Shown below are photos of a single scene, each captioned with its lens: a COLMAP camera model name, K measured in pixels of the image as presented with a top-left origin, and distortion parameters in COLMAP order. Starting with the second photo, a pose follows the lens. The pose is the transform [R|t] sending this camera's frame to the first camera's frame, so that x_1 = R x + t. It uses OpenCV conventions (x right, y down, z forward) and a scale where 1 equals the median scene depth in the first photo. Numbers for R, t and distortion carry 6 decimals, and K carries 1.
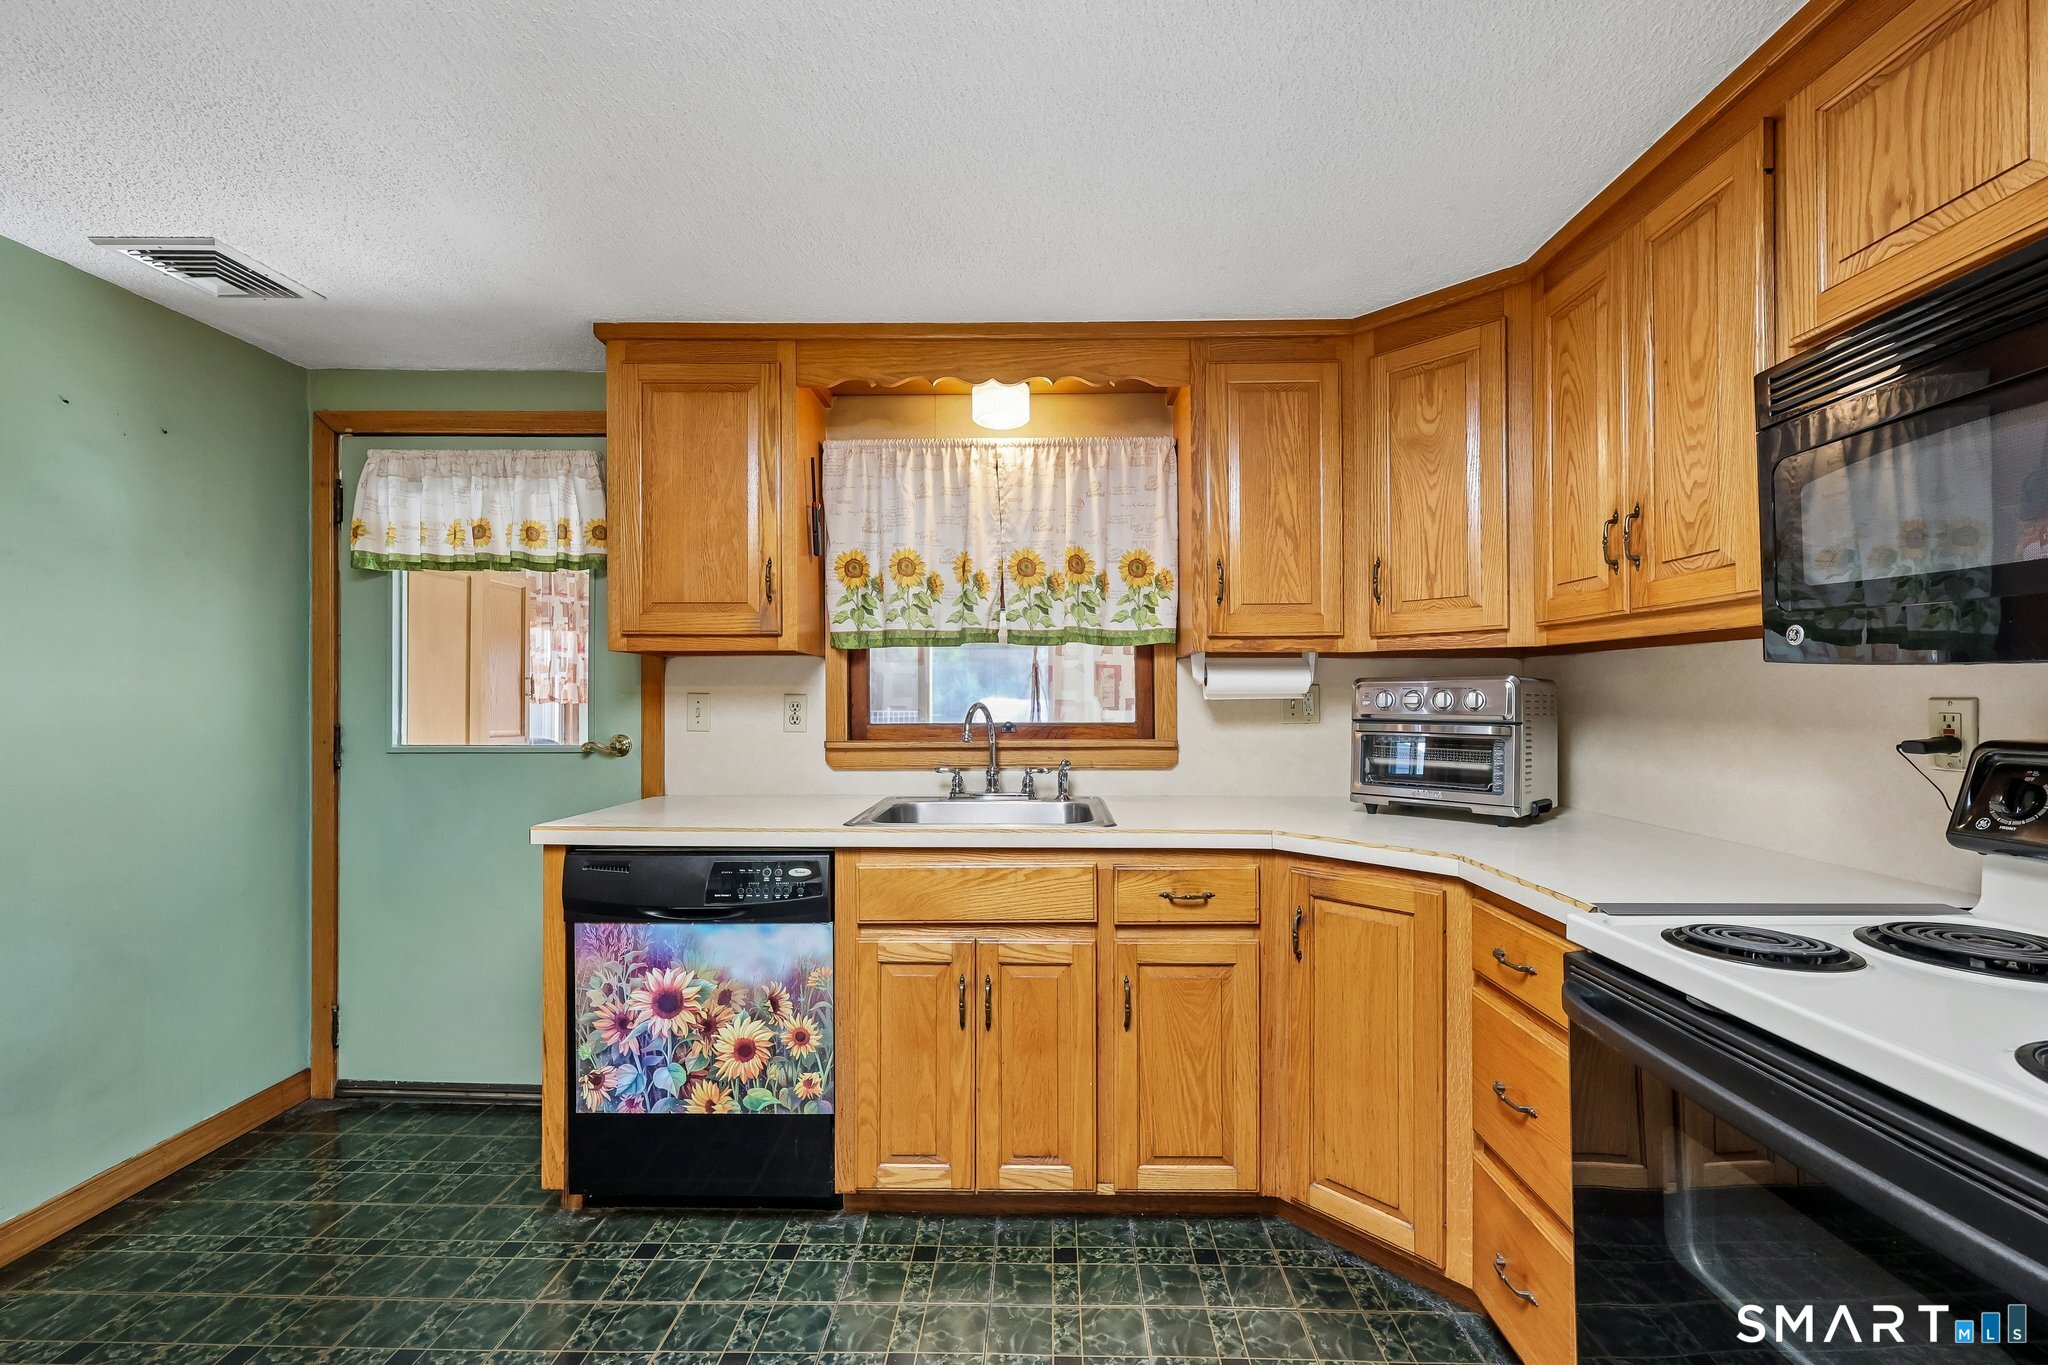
lens RADIAL K [[840.3, 0, 1032.8], [0, 840.3, 696.2], [0, 0, 1]] dist [-0.001332, 0.000976]
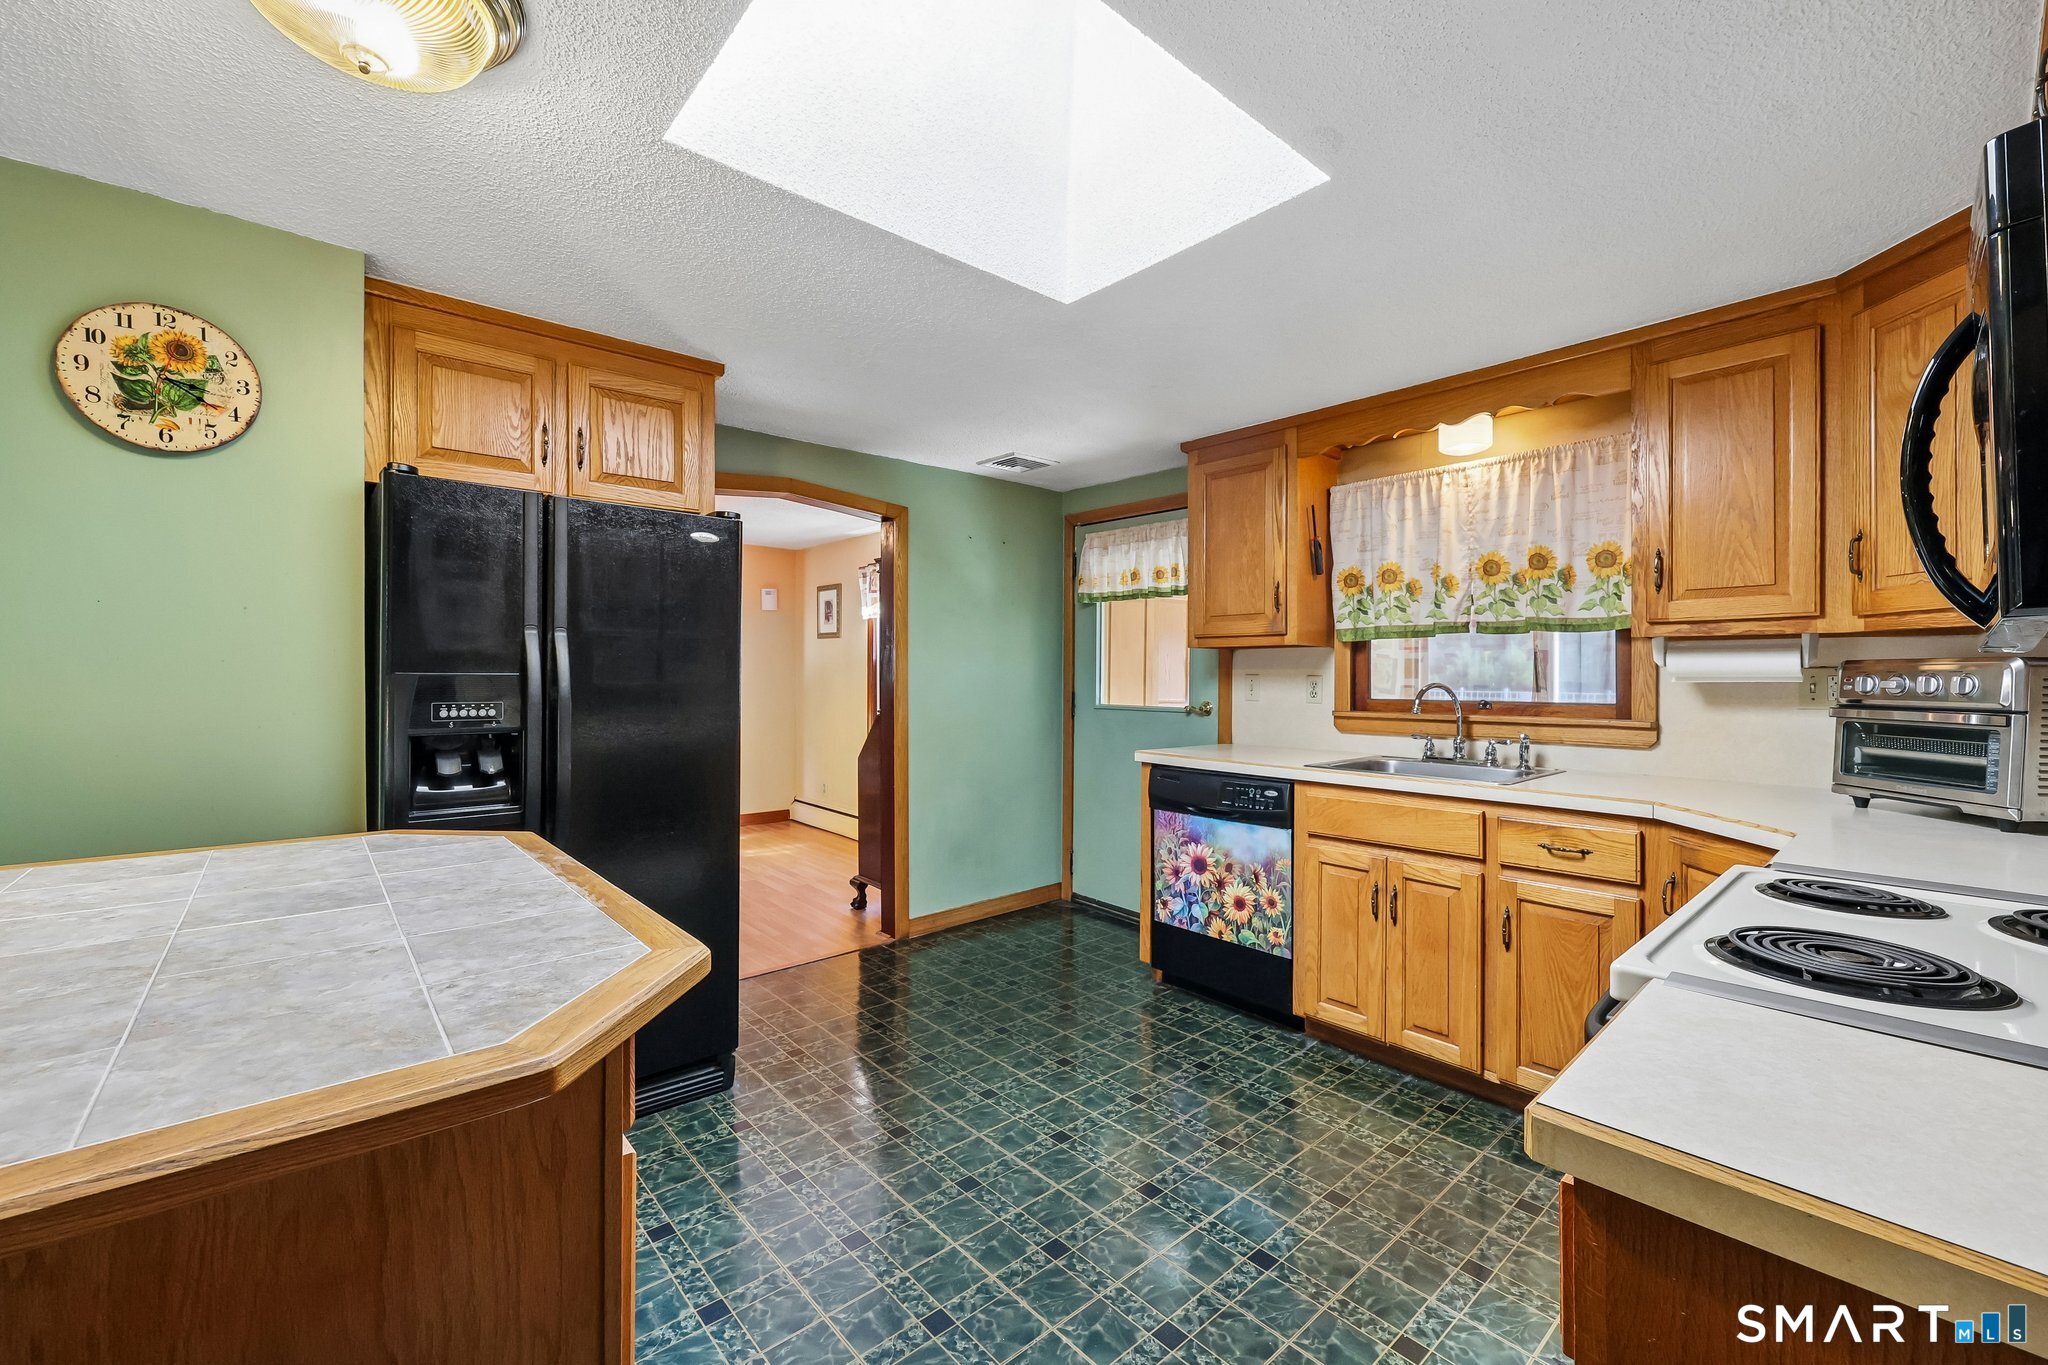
lens RADIAL K [[840.3, 0, 1040.7], [0, 840.3, 676.3], [0, 0, 1]] dist [-0.001332, 0.000976]
pose [[0.682587, 0.004492, -0.730790, 0.469468], [-0.003814, 0.999989, 0.002584, -0.003018], [0.730794, 0.001024, 0.682597, -0.289753]]
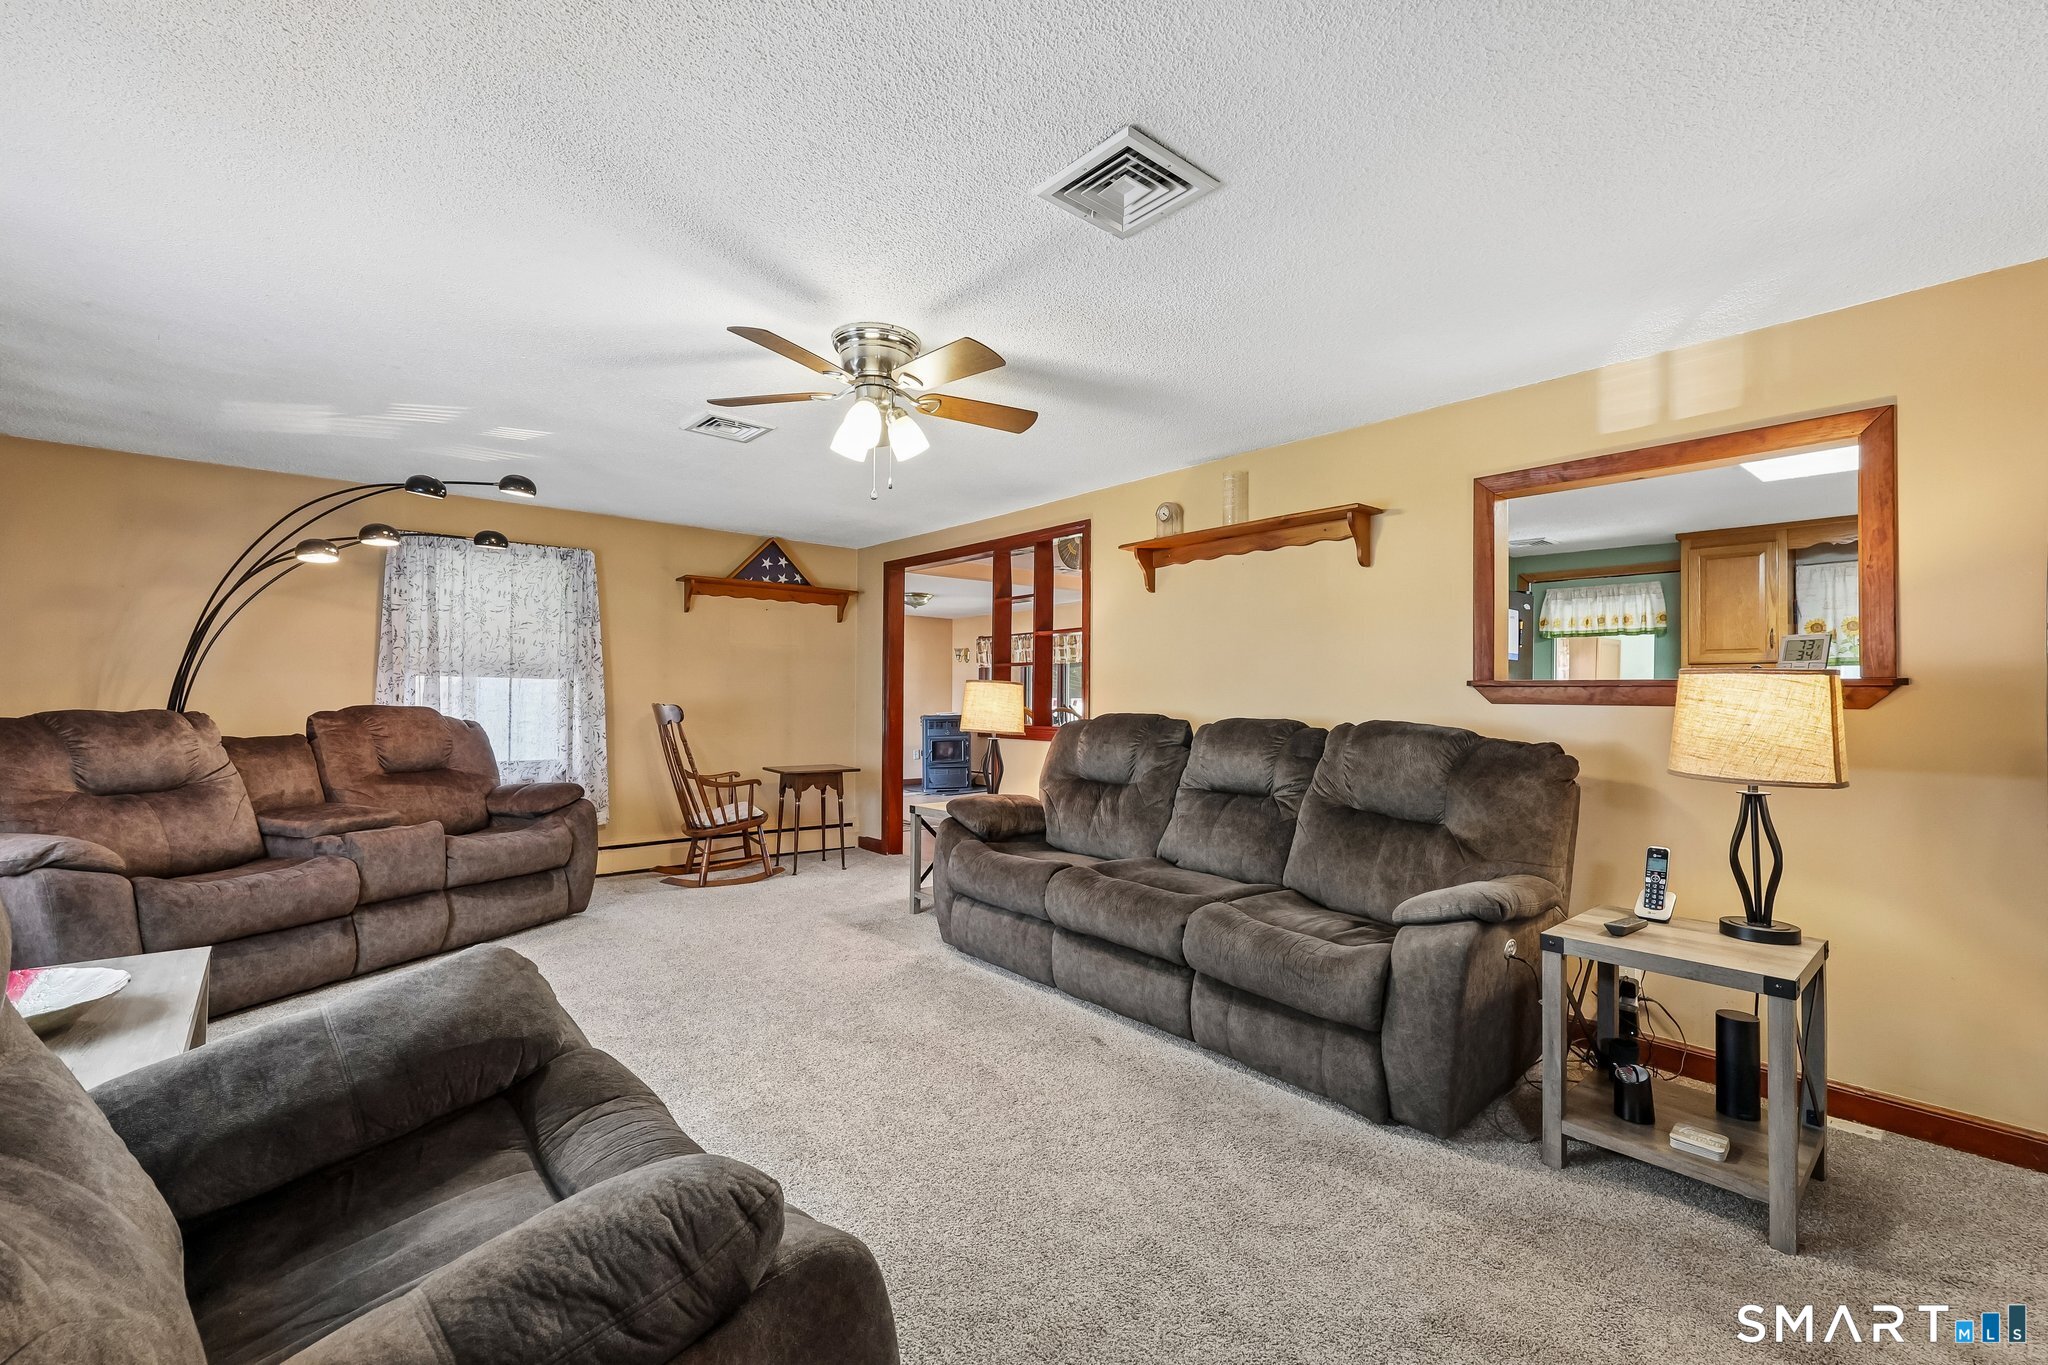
lens RADIAL K [[840.3, 0, 1030.9], [0, 840.3, 687.4], [0, 0, 1]] dist [-0.001332, 0.000976]
pose [[0.675618, 0.001266, -0.737251, 0.000530], [-0.005512, 0.999979, -0.003334, 0.010404], [0.737232, 0.006316, 0.675611, -1.969018]]
